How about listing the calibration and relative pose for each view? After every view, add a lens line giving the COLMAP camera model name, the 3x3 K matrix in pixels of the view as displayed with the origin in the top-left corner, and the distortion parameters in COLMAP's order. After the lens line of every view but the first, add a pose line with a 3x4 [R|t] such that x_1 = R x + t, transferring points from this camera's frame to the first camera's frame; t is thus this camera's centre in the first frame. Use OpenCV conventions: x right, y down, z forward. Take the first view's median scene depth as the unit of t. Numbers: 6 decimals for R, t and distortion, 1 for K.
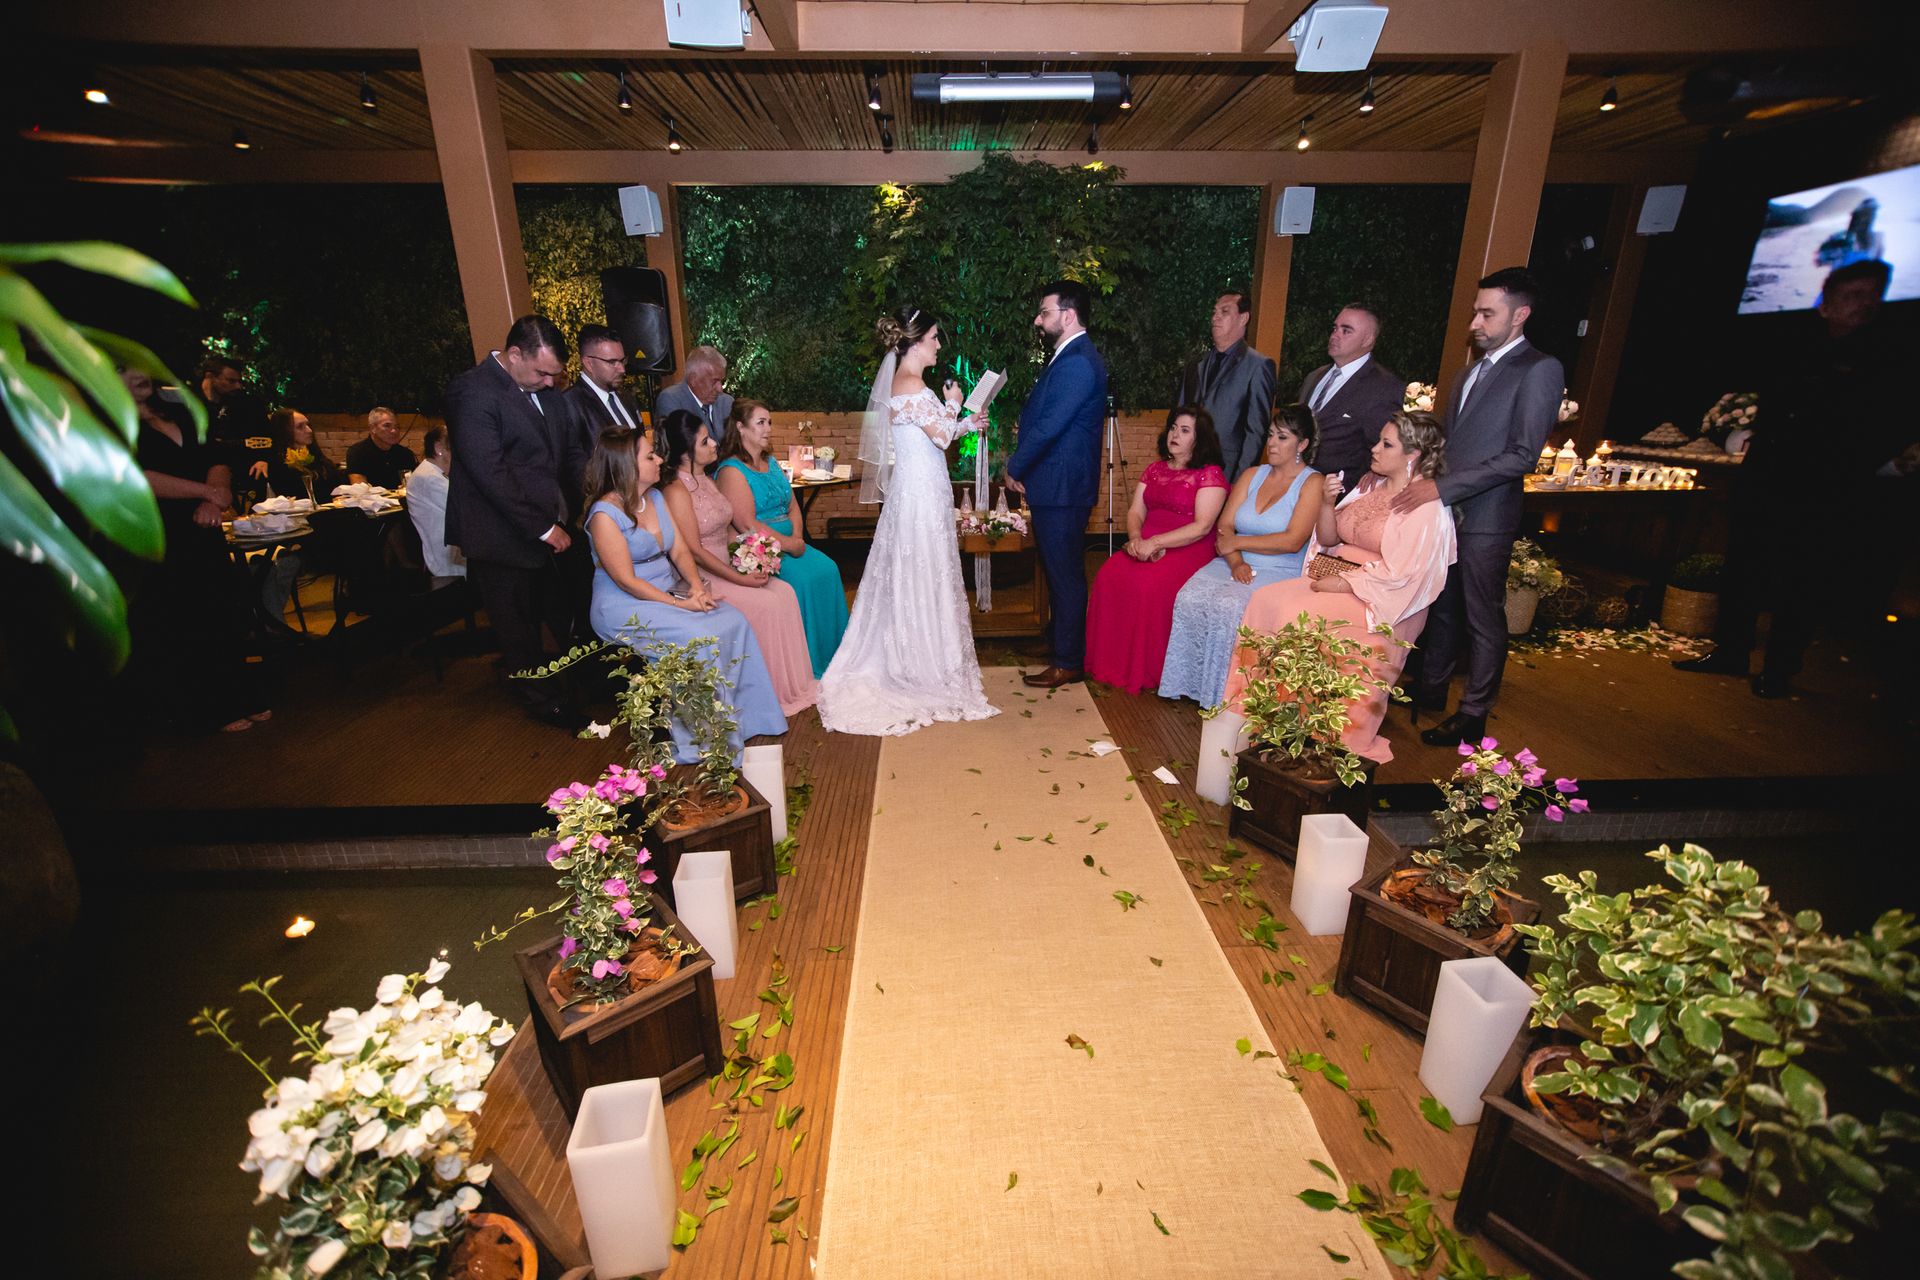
lens RADIAL K [[797.3, 0, 959.4], [0, 797.3, 639.4], [0, 0, 1]] dist [0.000075, -0.000178]
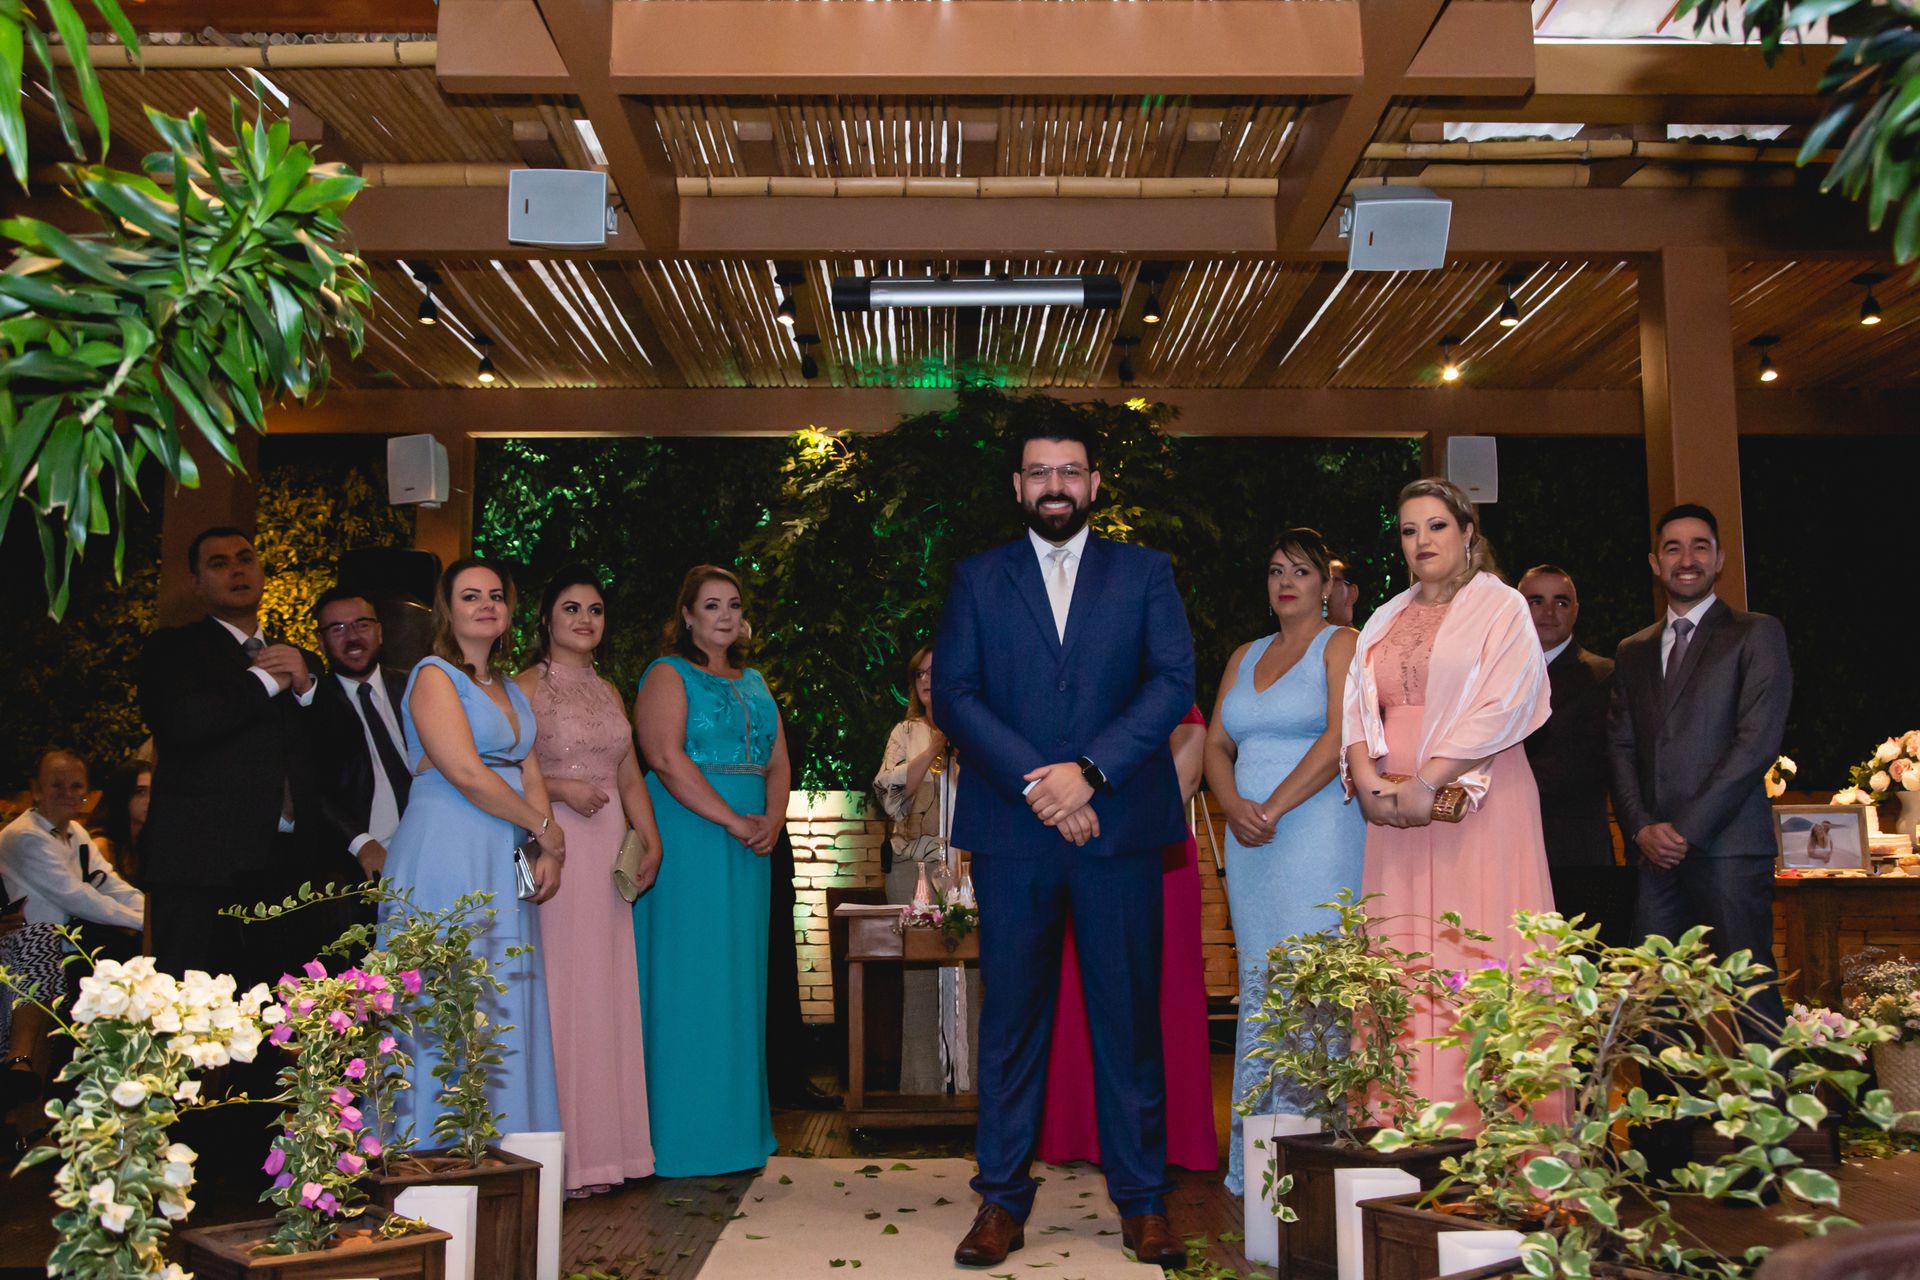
lens RADIAL K [[1775.6, 0, 958.6], [0, 1775.6, 642.3], [0, 0, 1]] dist [-0.009017, 0.000000]
pose [[0.999790, -0.000132, -0.020494, 0.050935], [-0.008506, 0.907114, -0.420799, 0.155888], [0.018646, 0.420885, 0.906922, -0.185699]]
